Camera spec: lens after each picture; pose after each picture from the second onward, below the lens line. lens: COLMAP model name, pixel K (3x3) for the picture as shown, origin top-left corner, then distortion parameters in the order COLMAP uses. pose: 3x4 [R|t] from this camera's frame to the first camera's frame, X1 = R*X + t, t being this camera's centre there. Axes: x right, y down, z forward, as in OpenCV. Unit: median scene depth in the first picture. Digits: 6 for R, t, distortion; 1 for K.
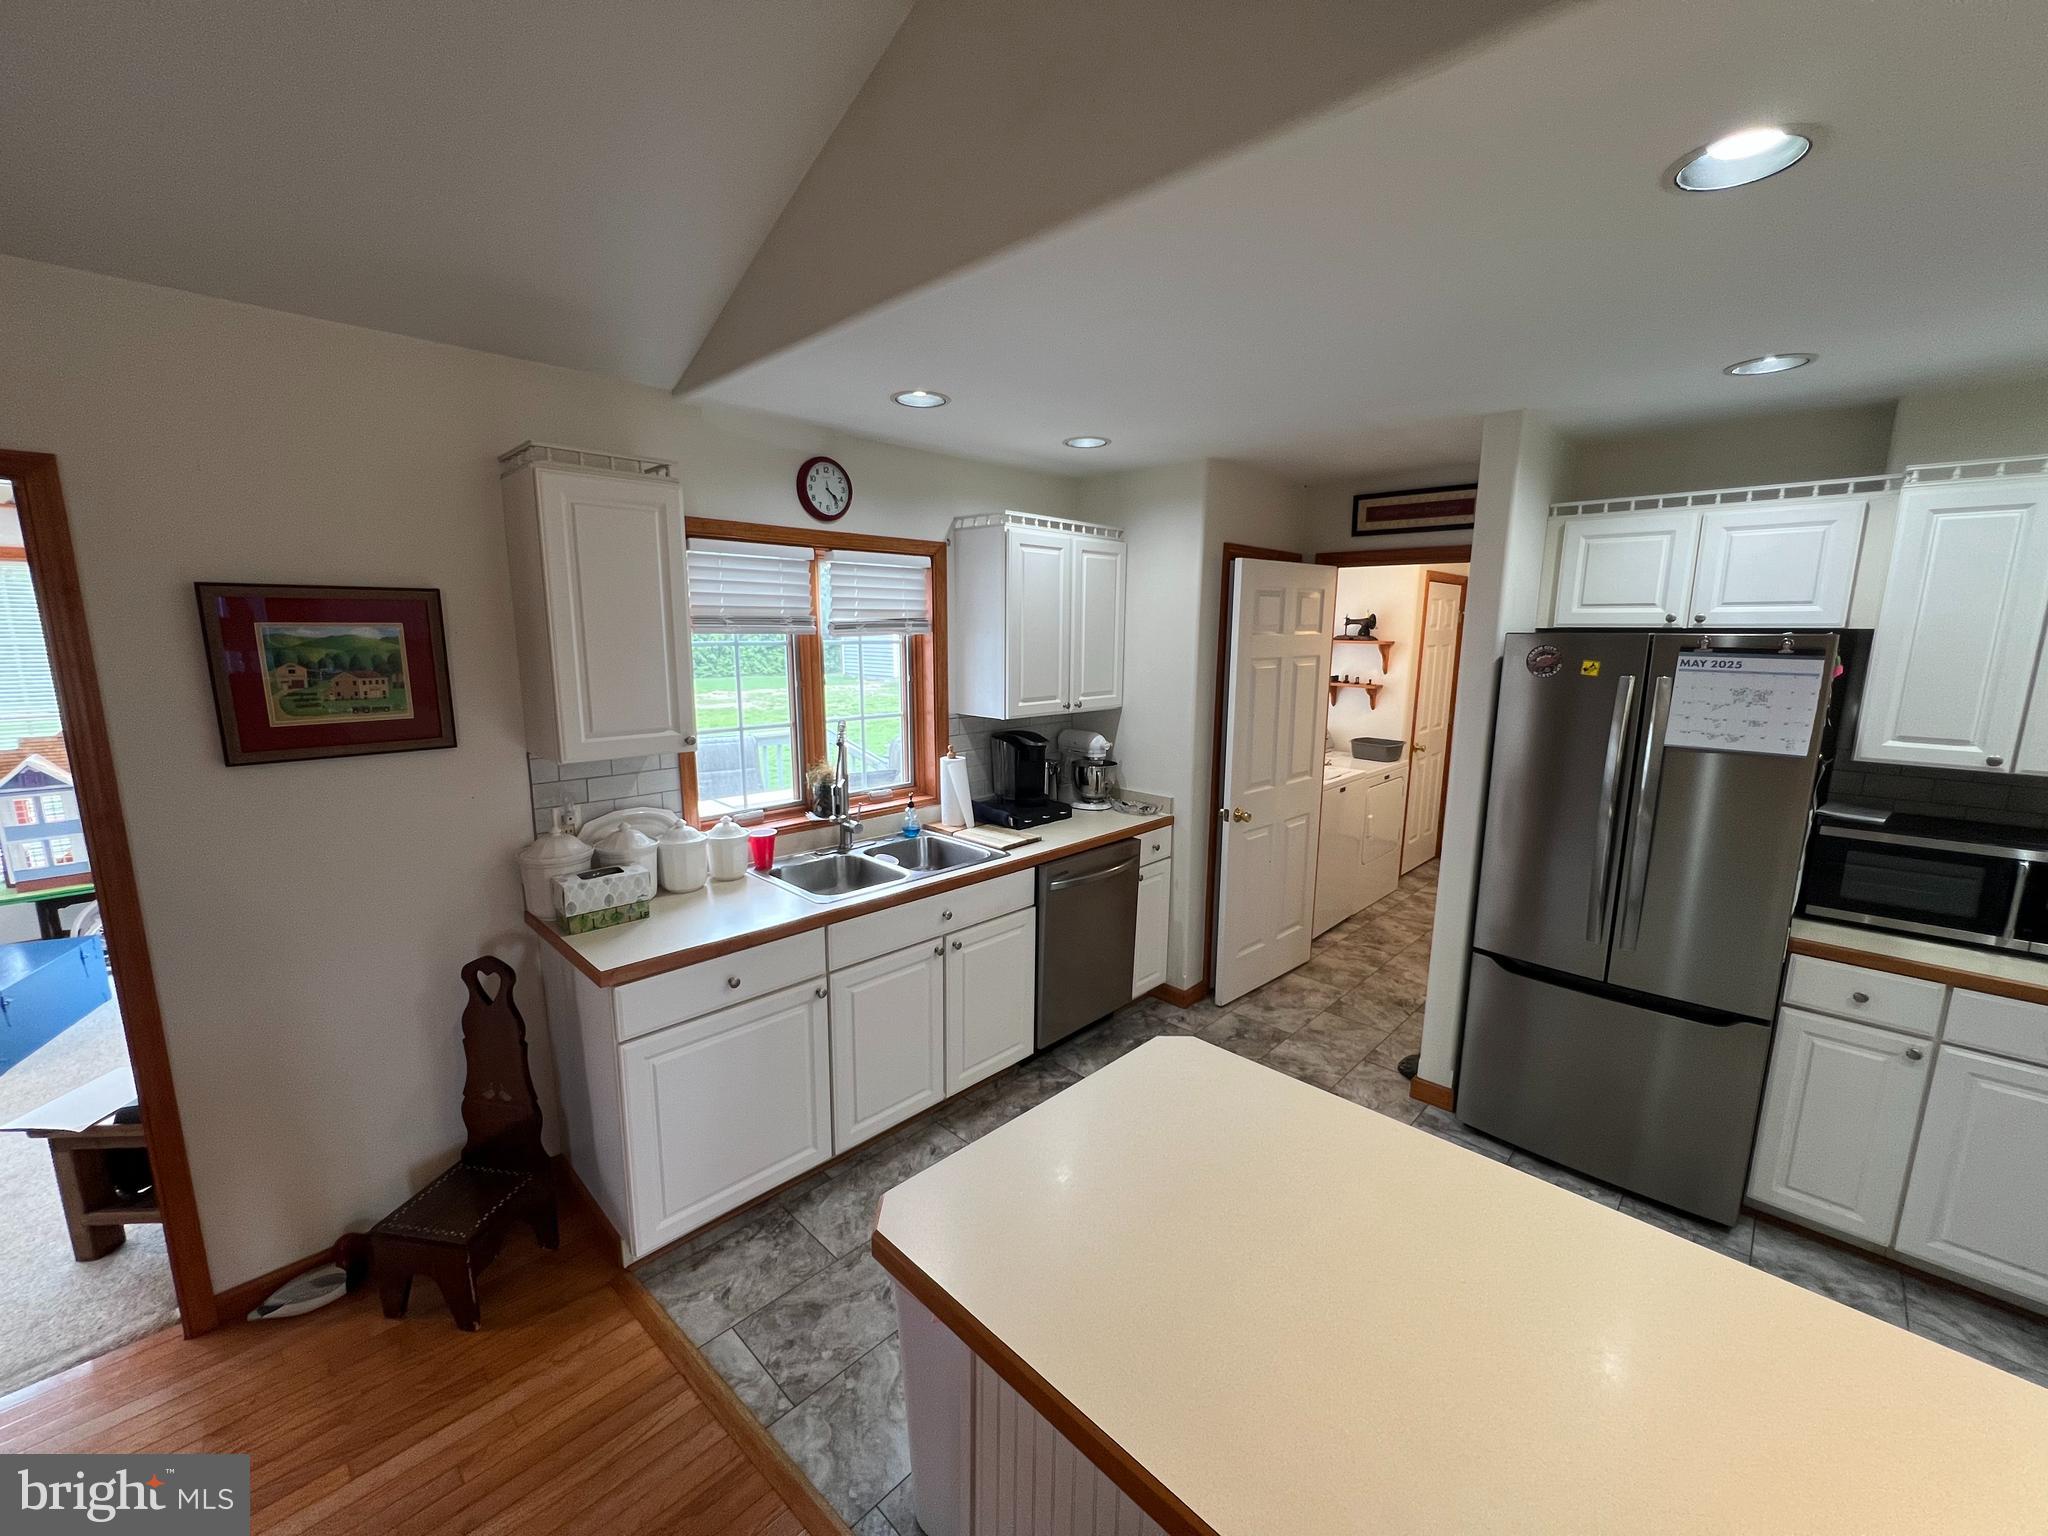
lens RADIAL K [[821.8, 0, 1019.3], [0, 821.8, 772.7], [0, 0, 1]] dist [0.001817, 0.000302]
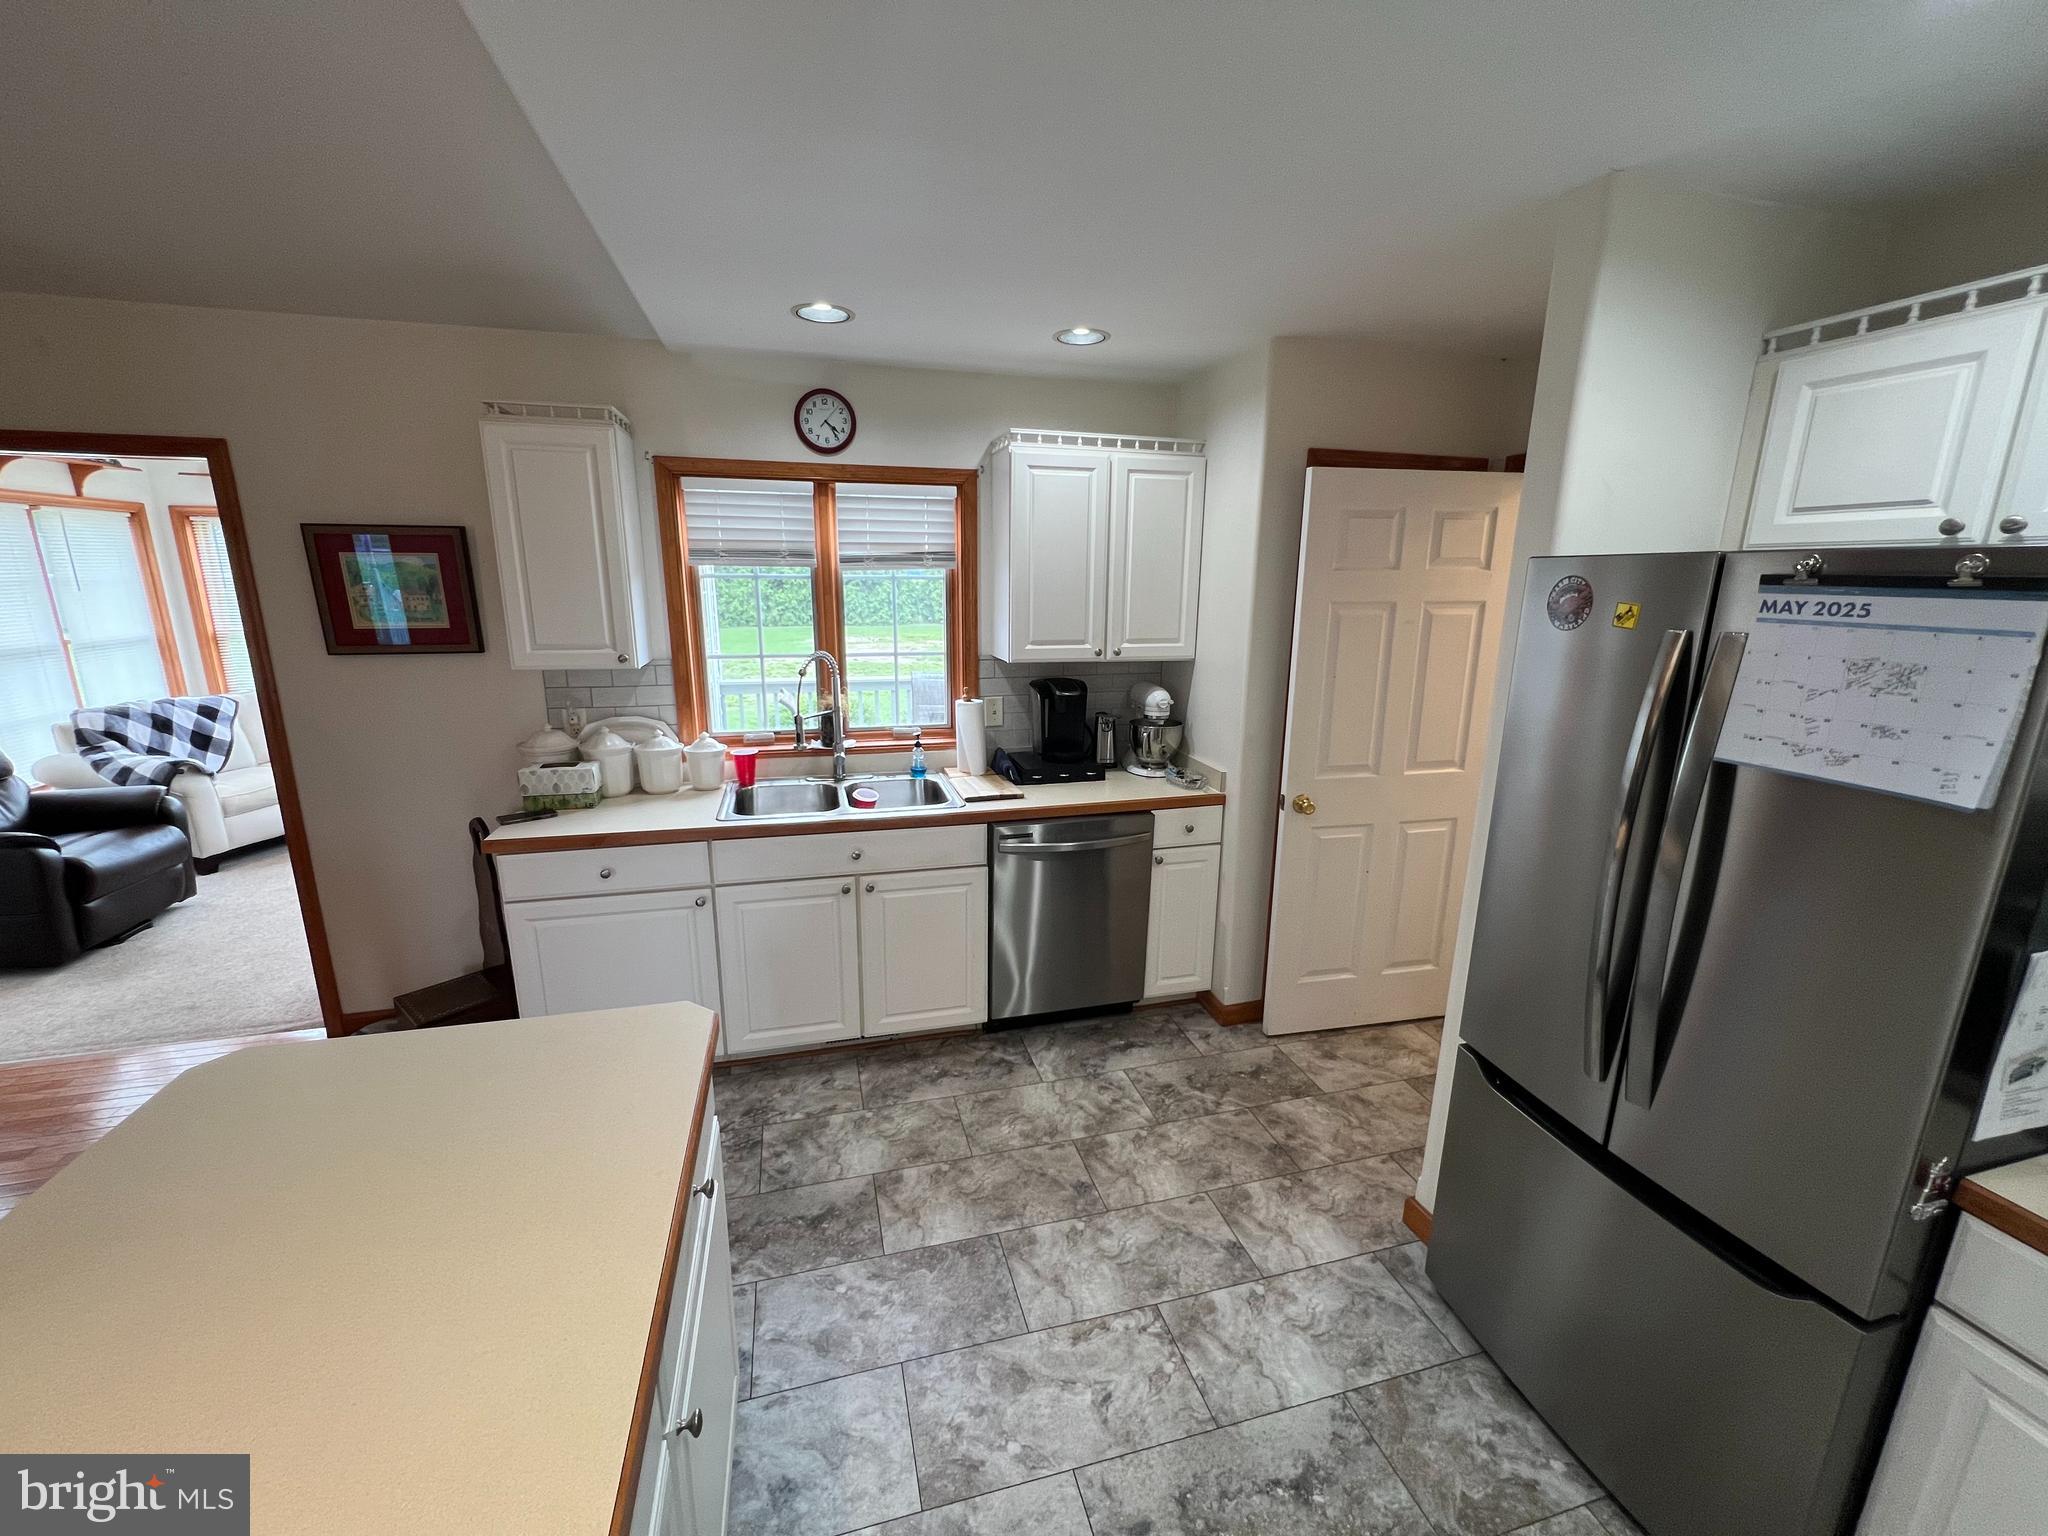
lens RADIAL K [[821.8, 0, 1021.0], [0, 821.8, 772.1], [0, 0, 1]] dist [0.001817, 0.000302]
pose [[0.860724, 0.120373, -0.494635, 0.477248], [-0.092895, 0.992467, 0.079877, -0.018593], [0.500524, -0.022803, 0.865422, 0.216002]]
